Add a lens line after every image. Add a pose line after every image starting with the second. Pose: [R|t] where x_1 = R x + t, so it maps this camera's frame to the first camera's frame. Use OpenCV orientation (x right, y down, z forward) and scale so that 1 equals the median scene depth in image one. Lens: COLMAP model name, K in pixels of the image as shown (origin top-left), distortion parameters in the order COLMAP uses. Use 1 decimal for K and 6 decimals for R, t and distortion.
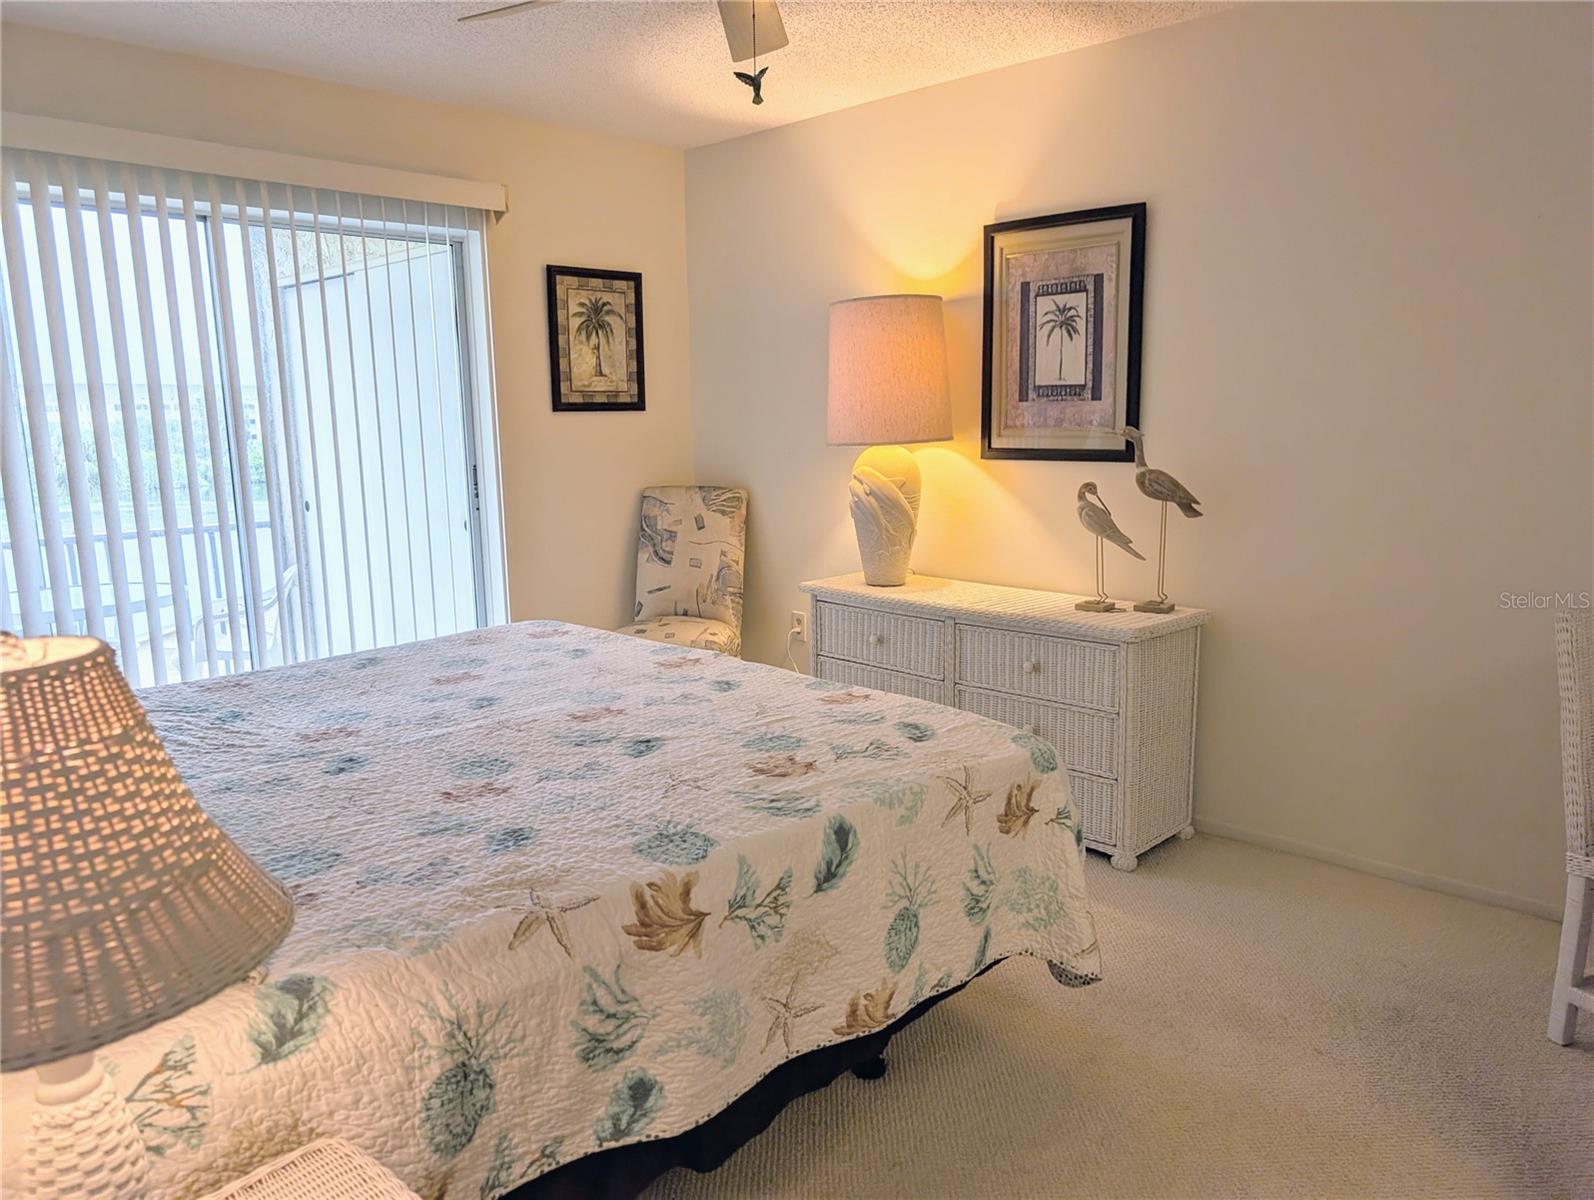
lens RADIAL K [[1145.8, 0, 799.8], [0, 1145.8, 602.5], [0, 0, 1]] dist [-0.001147, -0.003682]
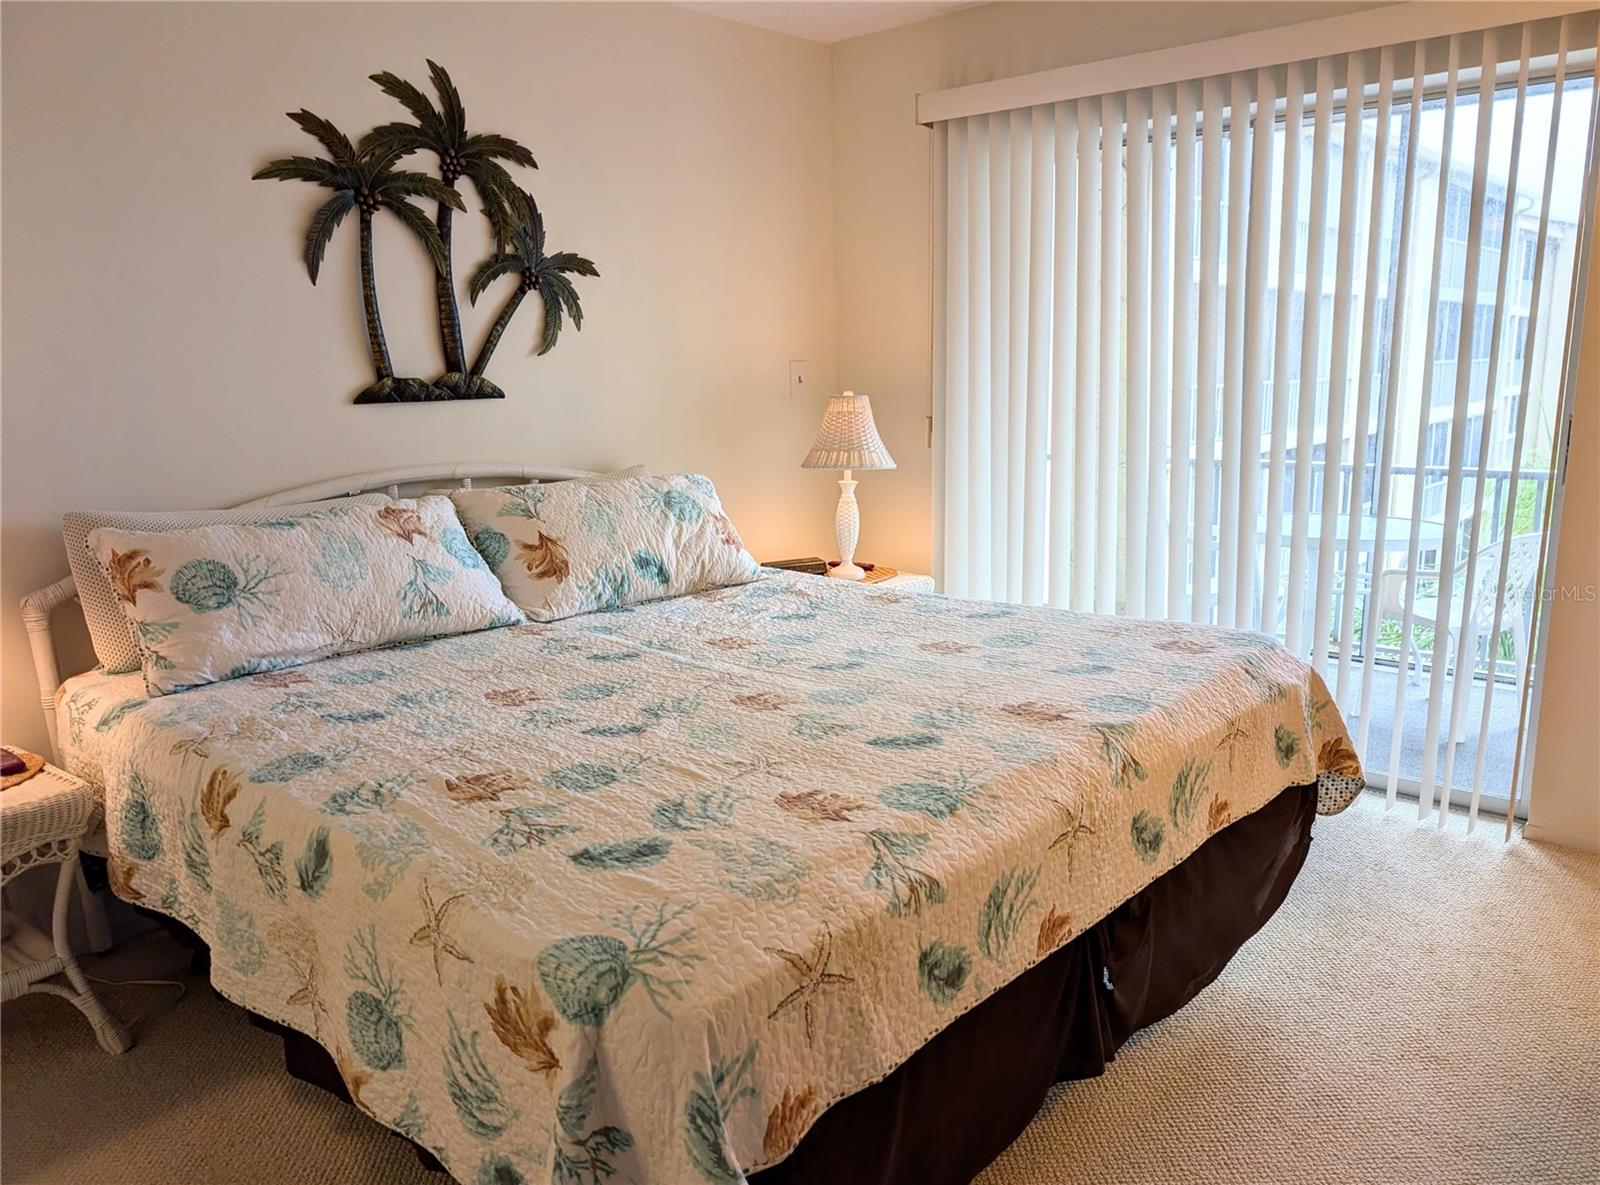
lens RADIAL K [[1140.8, 0, 802.8], [0, 1140.8, 594.2], [0, 0, 1]] dist [-0.044914, -0.002360]
pose [[0.093983, 0.217559, -0.971512, 0.719795], [-0.151436, 0.967600, 0.202034, -0.178619], [0.983989, 0.128134, 0.123885, 1.028398]]
